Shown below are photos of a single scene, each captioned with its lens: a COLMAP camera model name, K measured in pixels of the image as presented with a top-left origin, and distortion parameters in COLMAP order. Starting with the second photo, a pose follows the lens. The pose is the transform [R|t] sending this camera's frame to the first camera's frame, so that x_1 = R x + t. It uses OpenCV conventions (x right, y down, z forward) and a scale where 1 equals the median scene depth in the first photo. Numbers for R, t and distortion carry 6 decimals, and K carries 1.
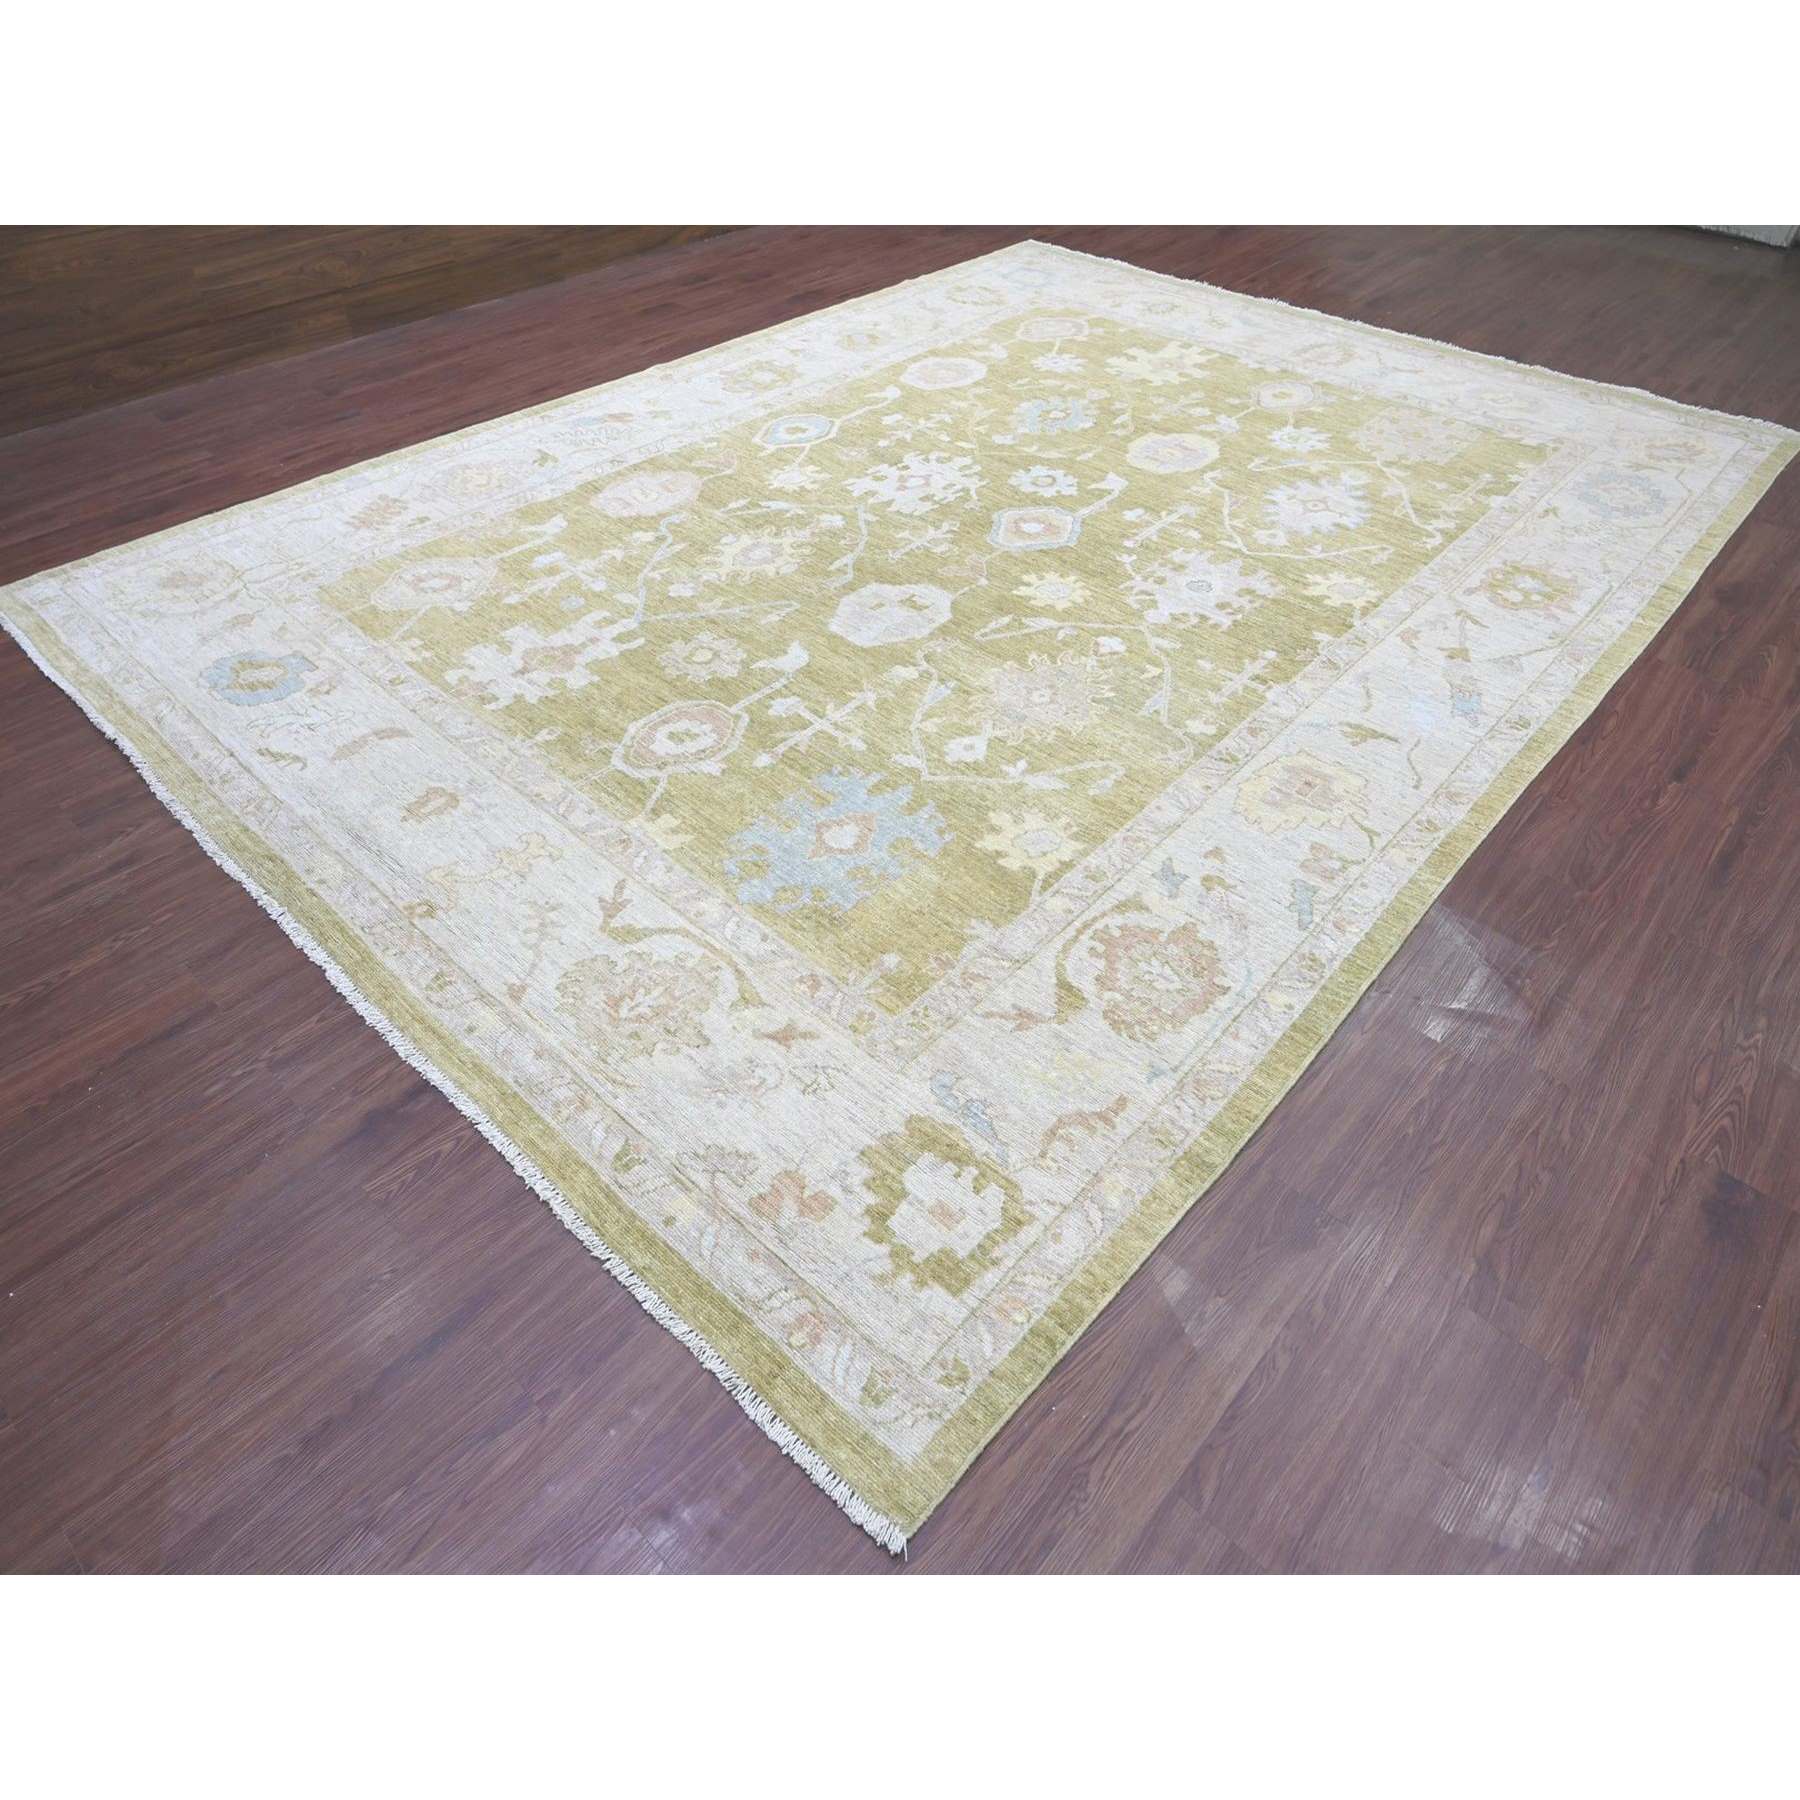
lens RADIAL K [[1029.9, 0, 926.9], [0, 1029.9, 900.4], [0, 0, 1]] dist [-0.007253, 0.000135]
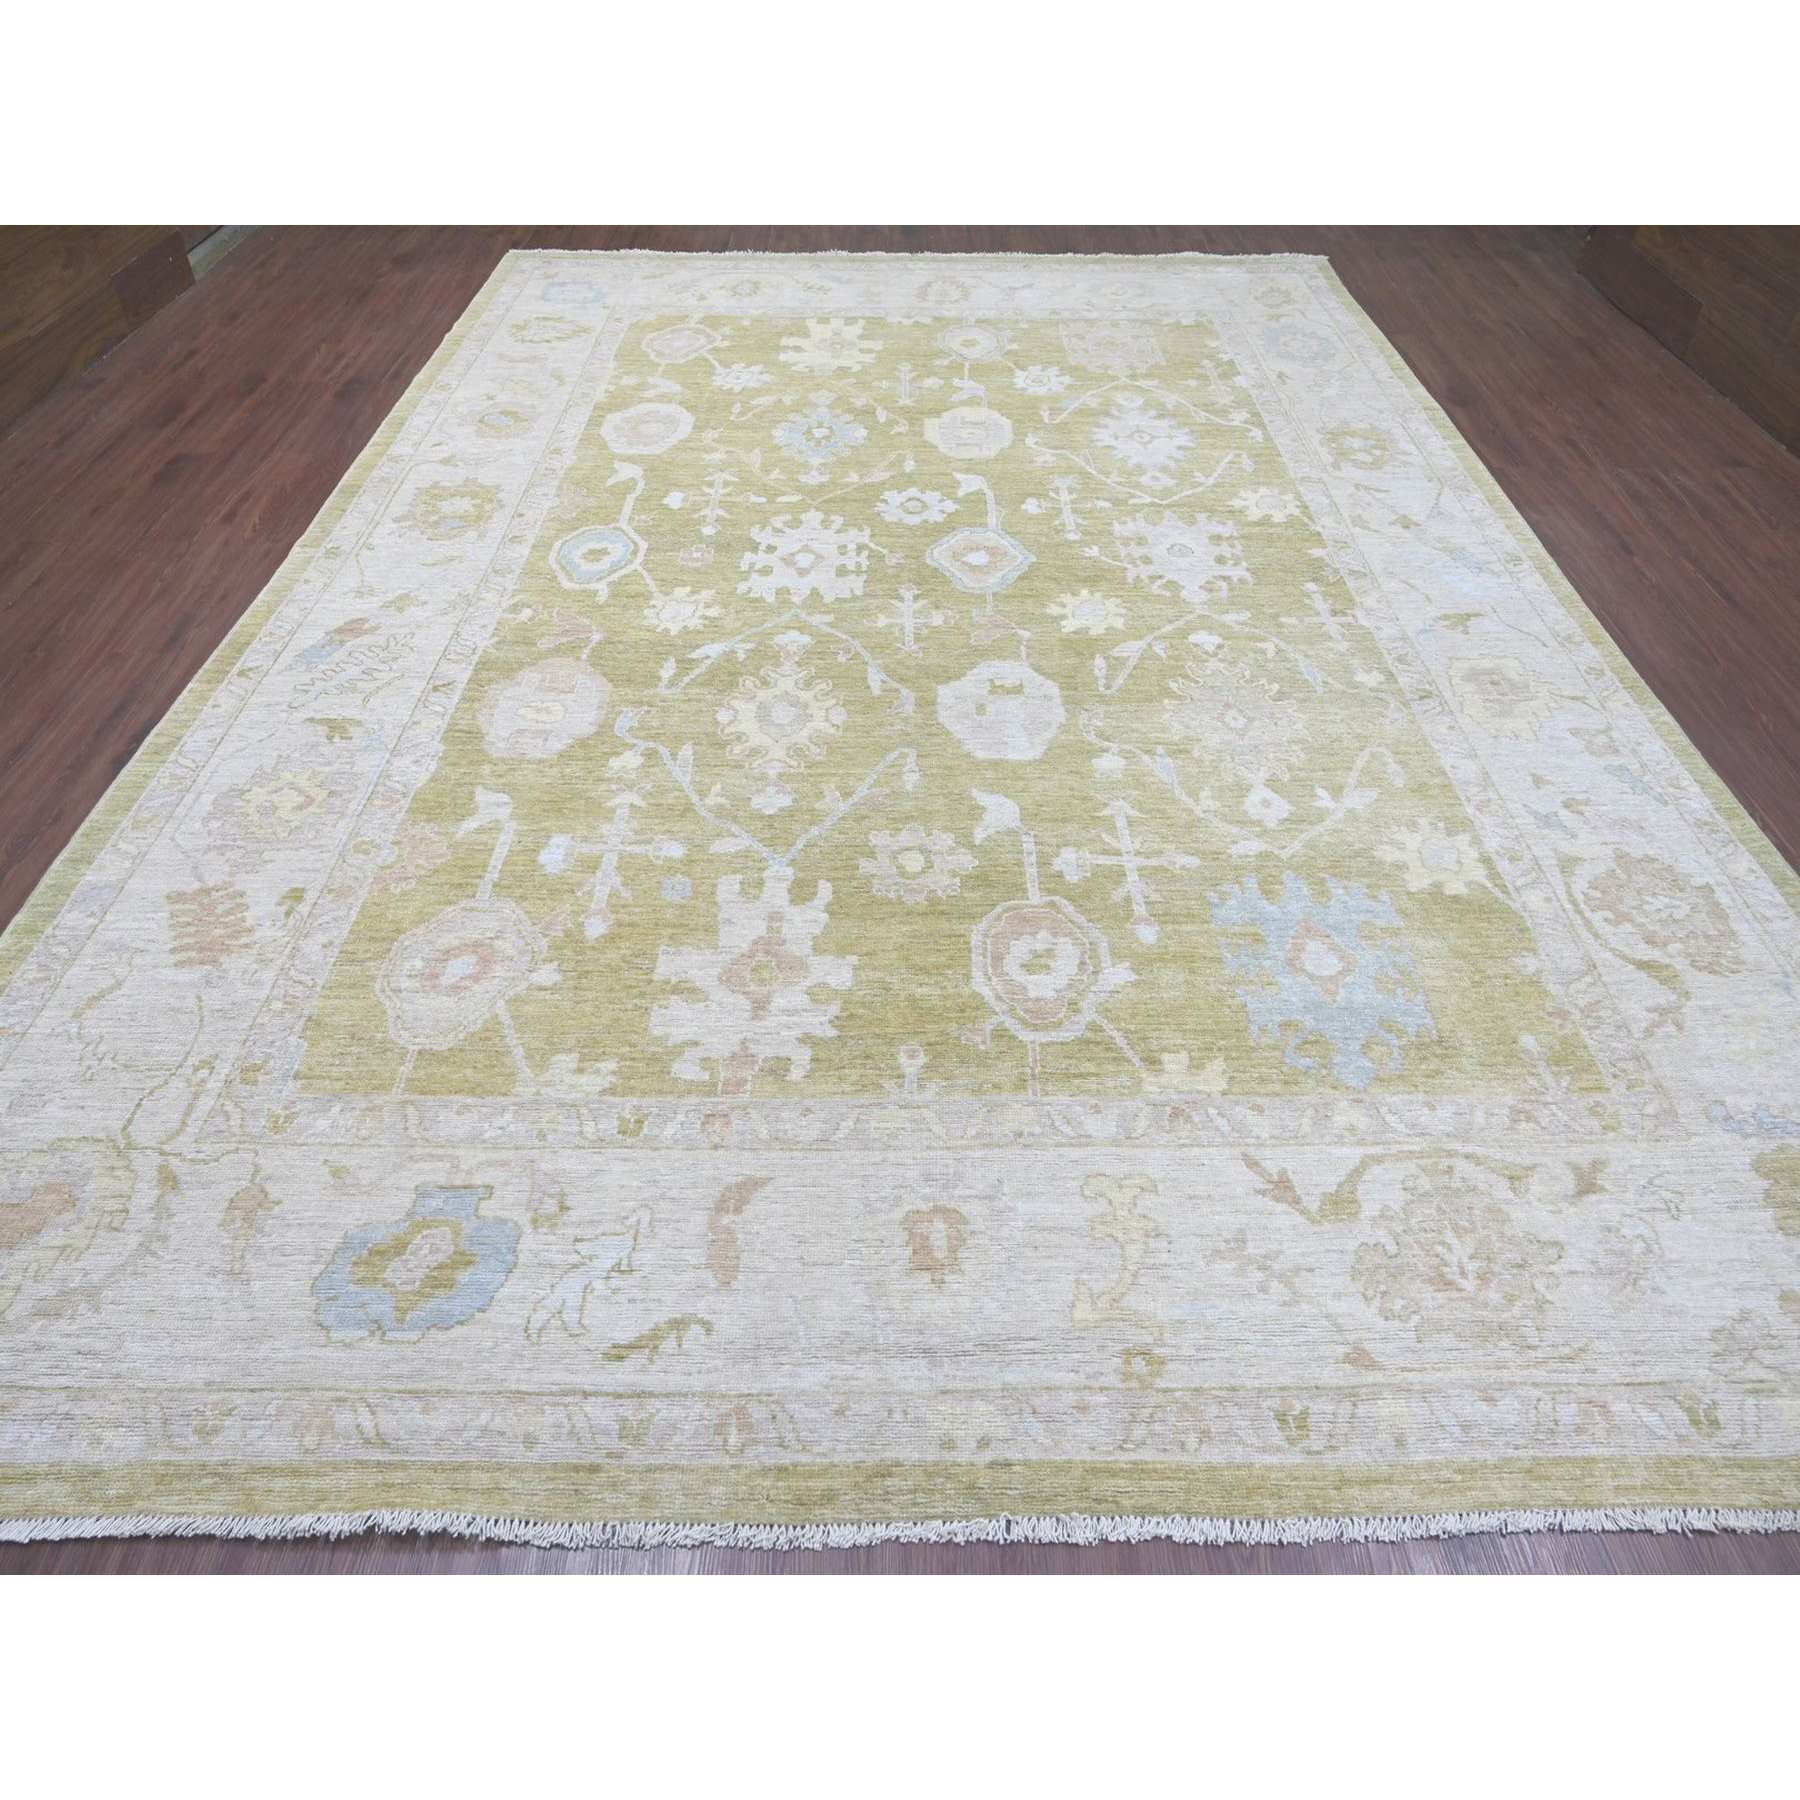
lens RADIAL K [[1029.9, 0, 926.9], [0, 1029.9, 900.4], [0, 0, 1]] dist [-0.007253, 0.000135]
pose [[0.747081, -0.502665, 0.434969, -0.481872], [0.483290, 0.860005, 0.163776, -0.287795], [-0.456400, 0.087863, 0.885426, 0.276096]]
